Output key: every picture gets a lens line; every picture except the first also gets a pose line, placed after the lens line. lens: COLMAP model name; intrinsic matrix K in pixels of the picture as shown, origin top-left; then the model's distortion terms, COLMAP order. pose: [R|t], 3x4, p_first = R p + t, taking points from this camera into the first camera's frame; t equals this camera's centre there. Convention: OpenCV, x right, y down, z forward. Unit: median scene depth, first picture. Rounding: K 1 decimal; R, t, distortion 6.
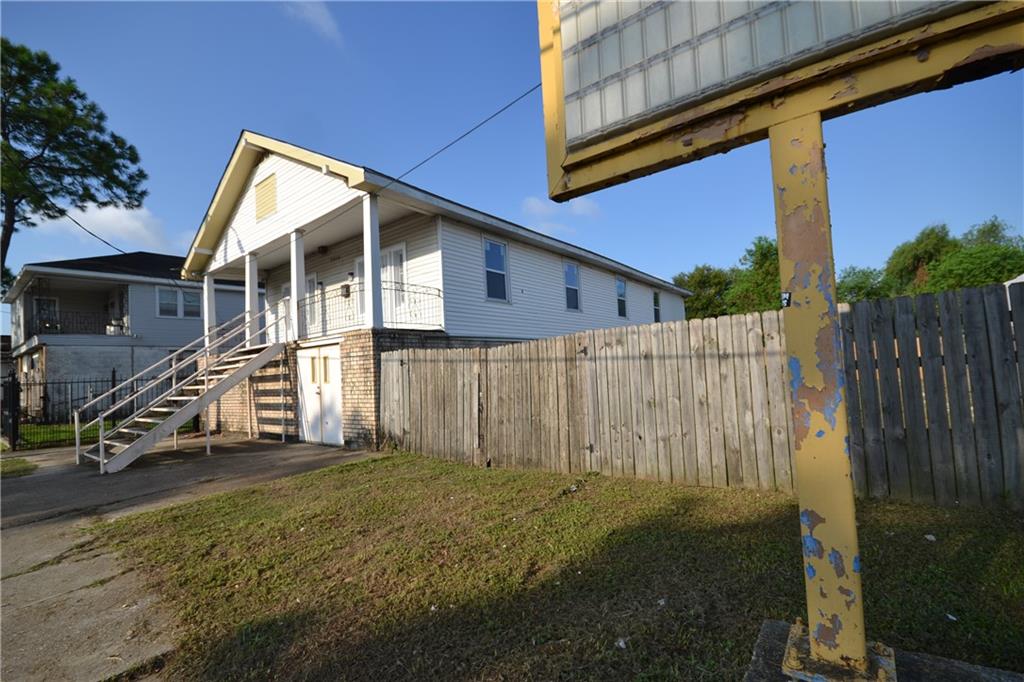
lens RADIAL K [[462.7, 0, 512.0], [0, 462.7, 341.0], [0, 0, 1]] dist [-0.002943, -0.001258]
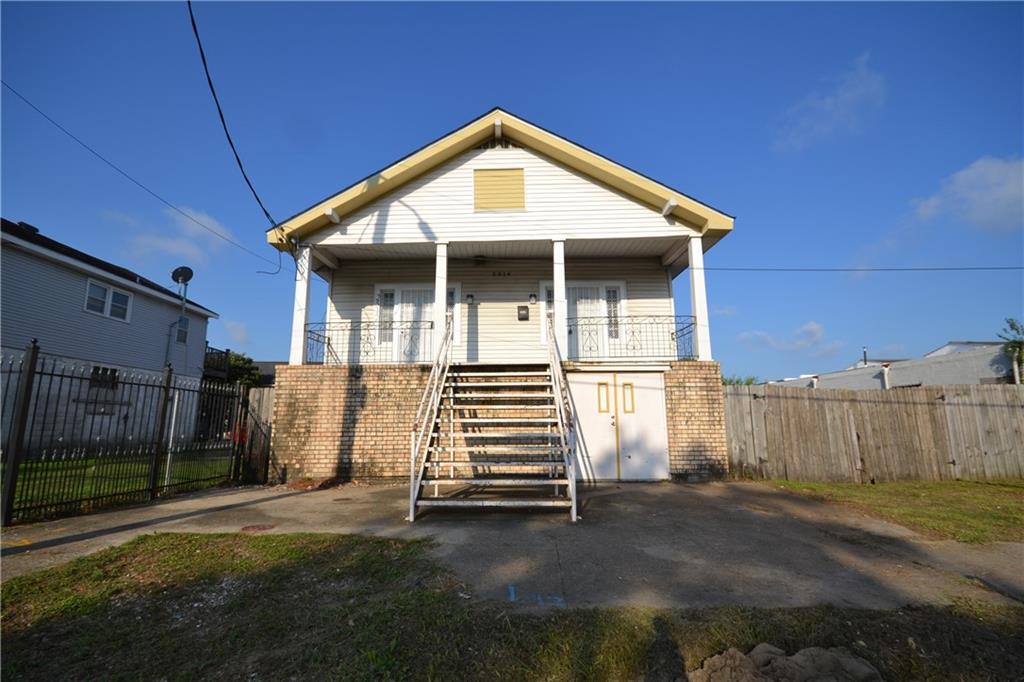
lens RADIAL K [[462.7, 0, 512.0], [0, 462.7, 341.0], [0, 0, 1]] dist [-0.002943, -0.001258]
pose [[0.779742, 0.164624, 0.604070, -1.332460], [-0.078846, 0.982951, -0.166104, 0.139744], [-0.621116, 0.081890, 0.779429, 0.471563]]
